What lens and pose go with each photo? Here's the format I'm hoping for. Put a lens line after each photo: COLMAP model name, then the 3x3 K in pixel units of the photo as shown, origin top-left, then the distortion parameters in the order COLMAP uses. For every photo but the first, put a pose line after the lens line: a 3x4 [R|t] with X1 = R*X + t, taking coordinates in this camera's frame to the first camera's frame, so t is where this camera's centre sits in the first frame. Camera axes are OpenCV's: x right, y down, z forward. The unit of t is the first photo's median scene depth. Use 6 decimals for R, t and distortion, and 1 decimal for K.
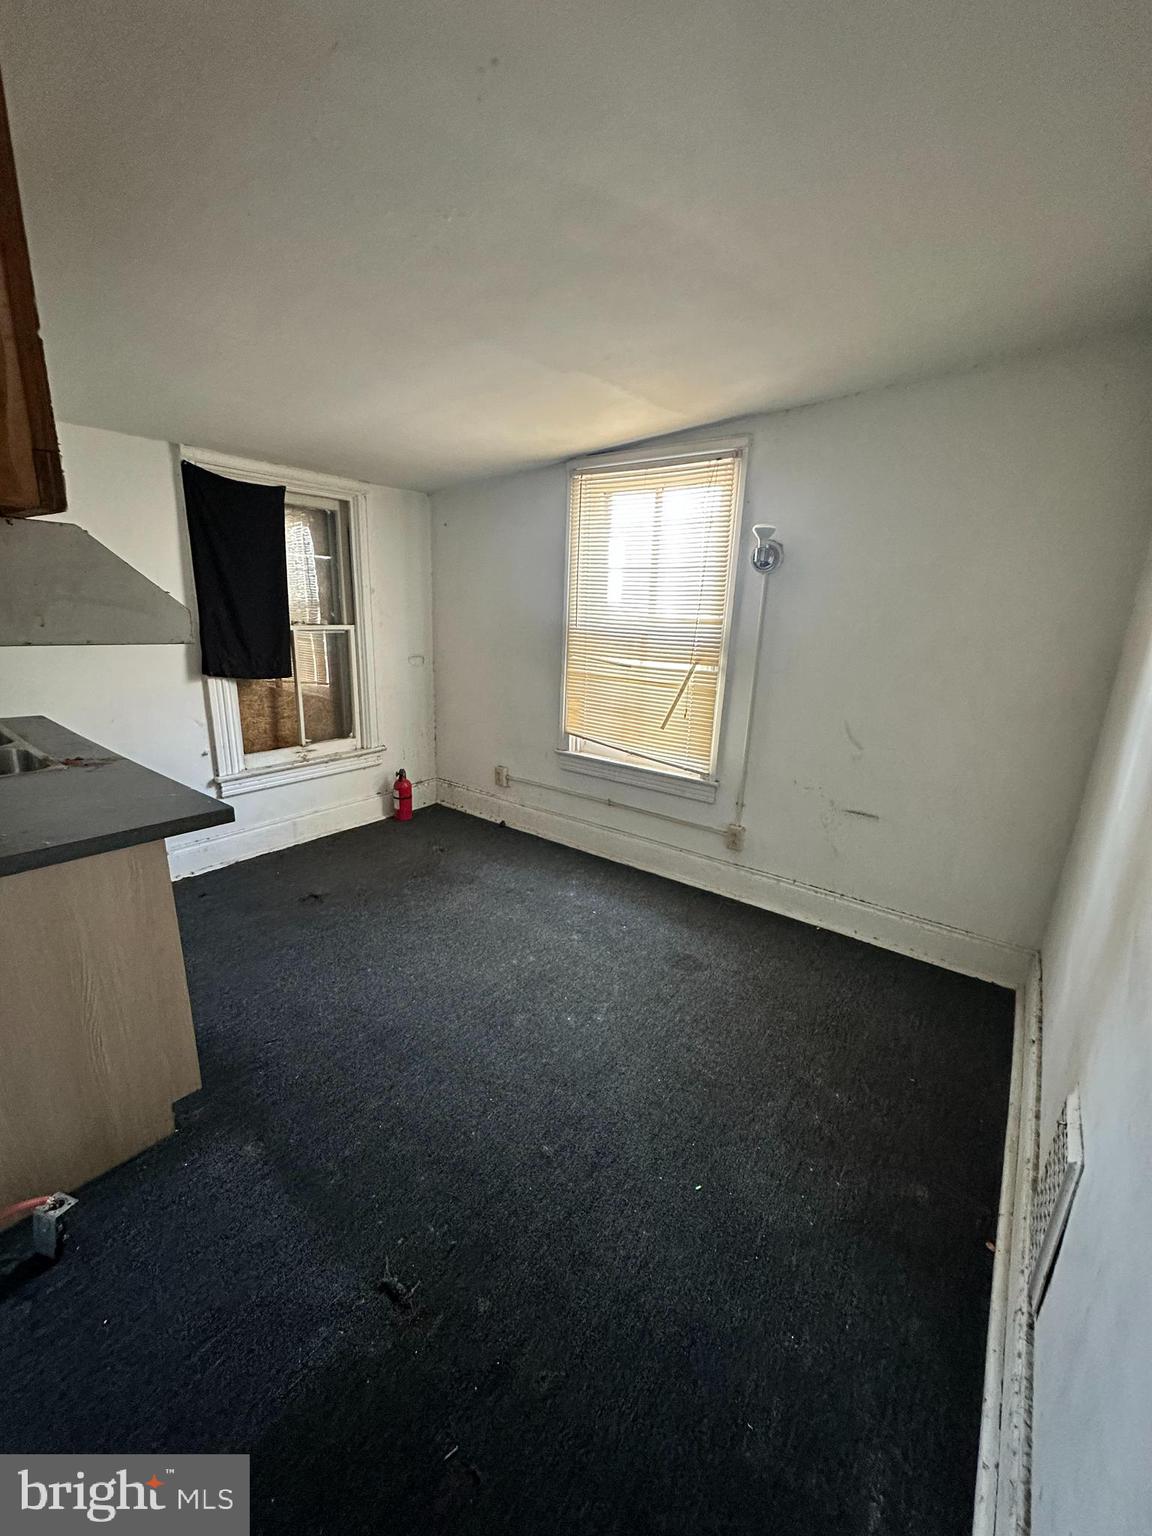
lens RADIAL K [[610.5, 0, 573.8], [0, 610.5, 762.0], [0, 0, 1]] dist [-0.003153, 0.000195]
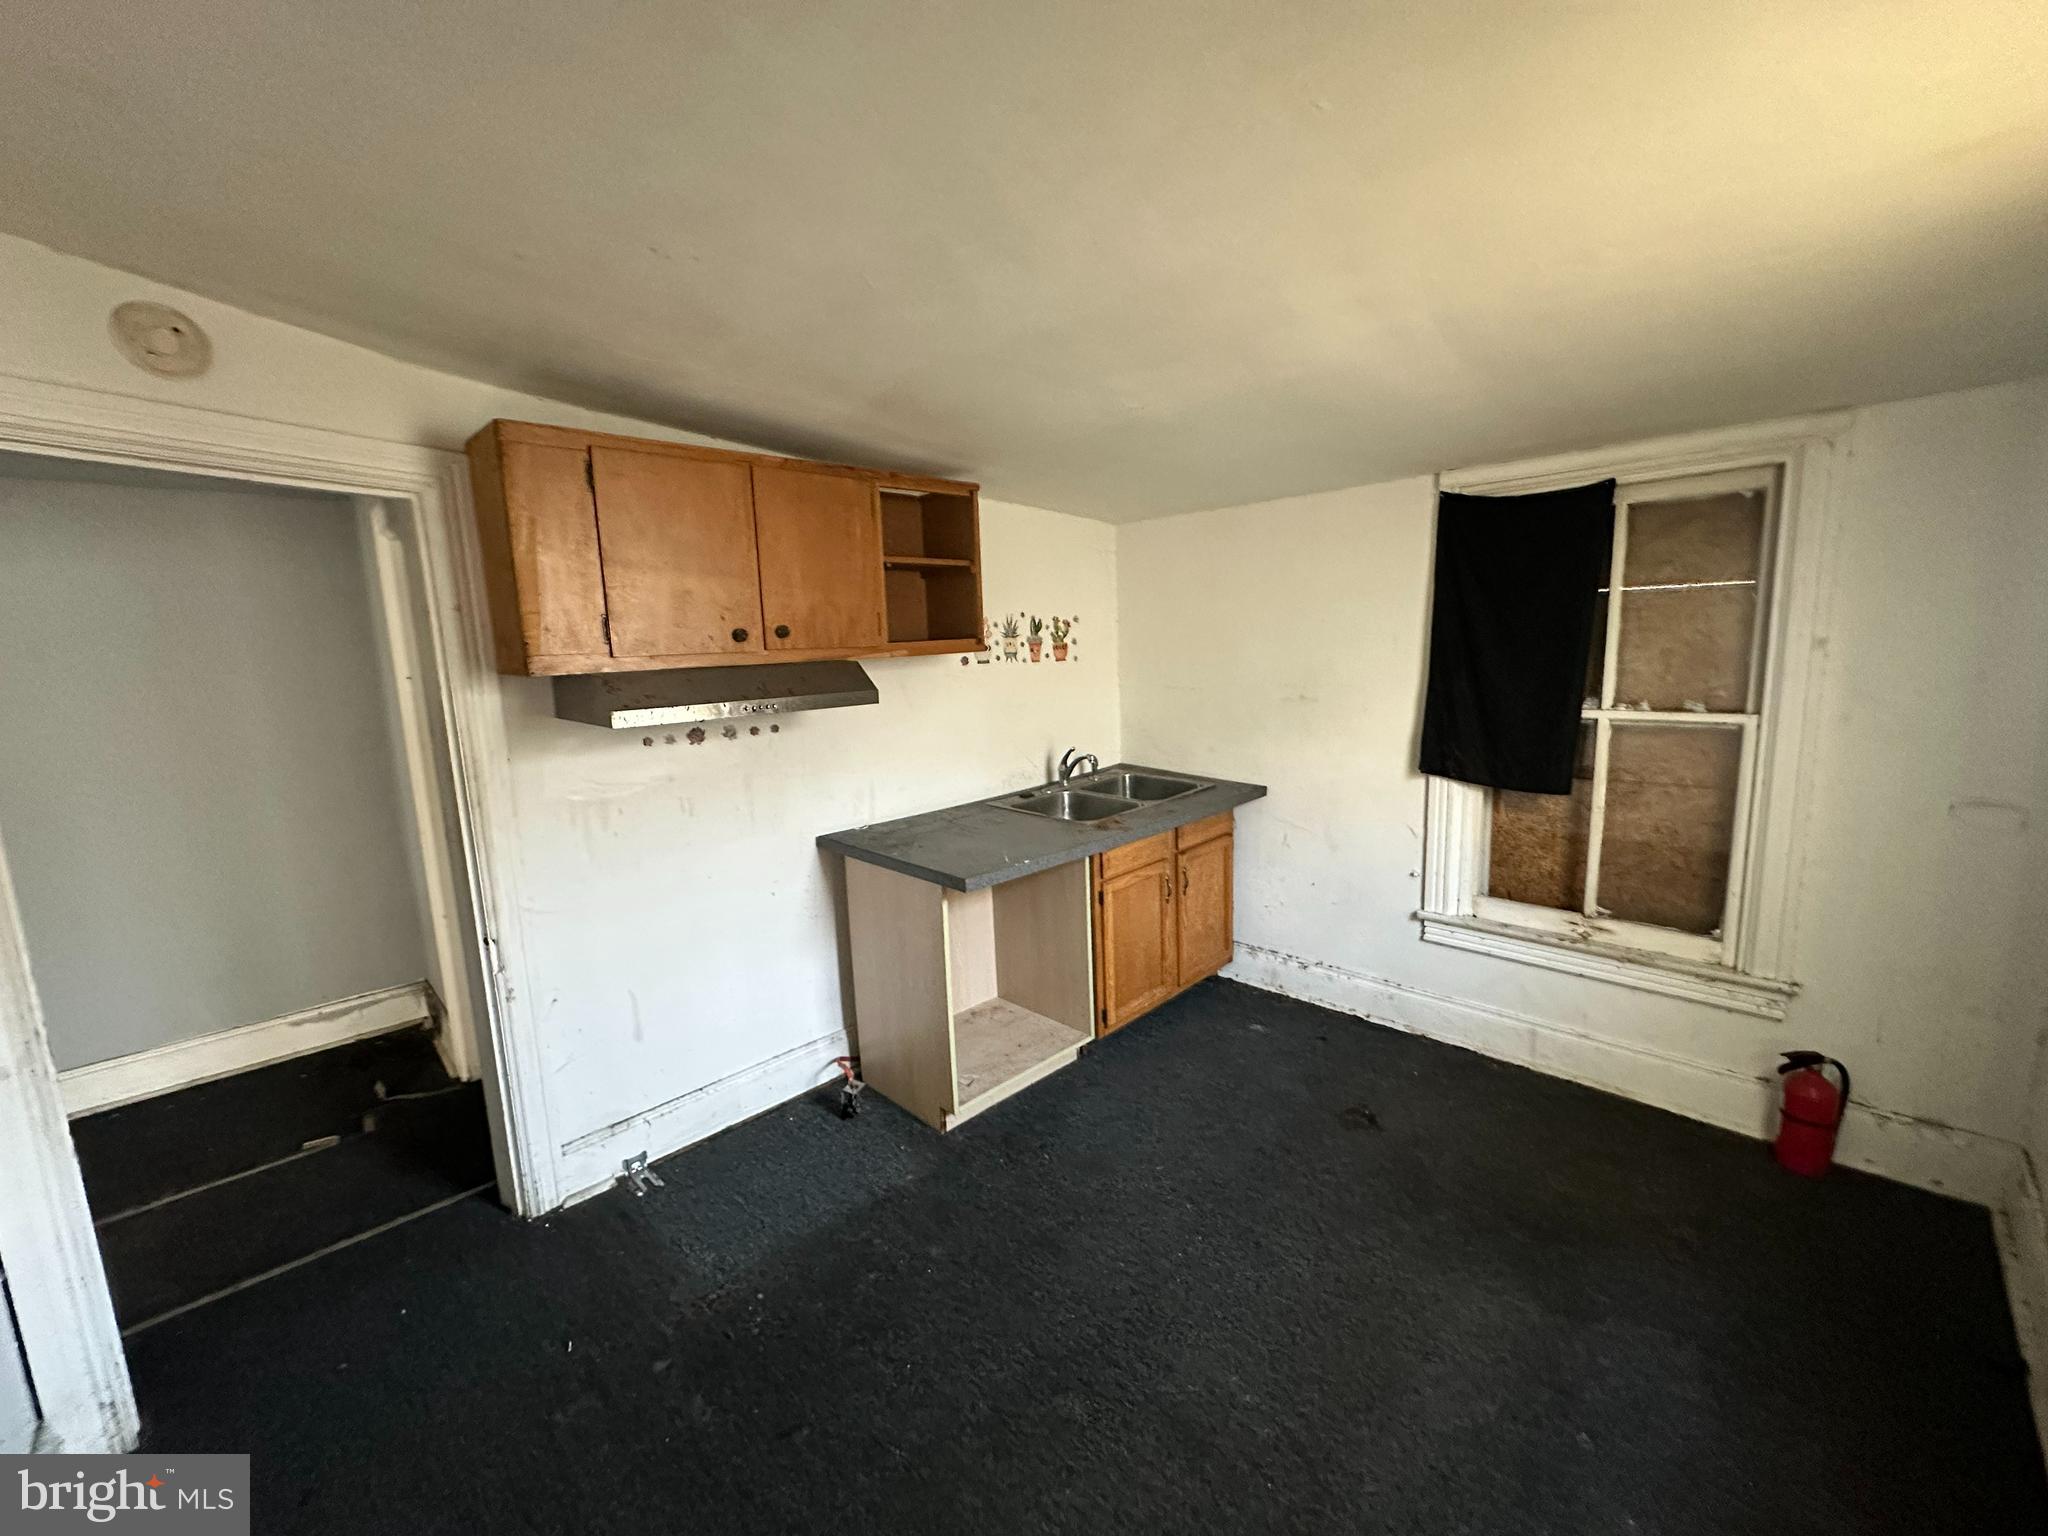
lens RADIAL K [[814.0, 0, 1023.2], [0, 814.0, 774.6], [0, 0, 1]] dist [-0.003153, 0.000195]
pose [[-0.136564, 0.128394, -0.982276, 0.365530], [-0.223379, 0.962036, 0.156805, -0.157838], [0.965118, 0.240834, -0.102699, 0.542411]]
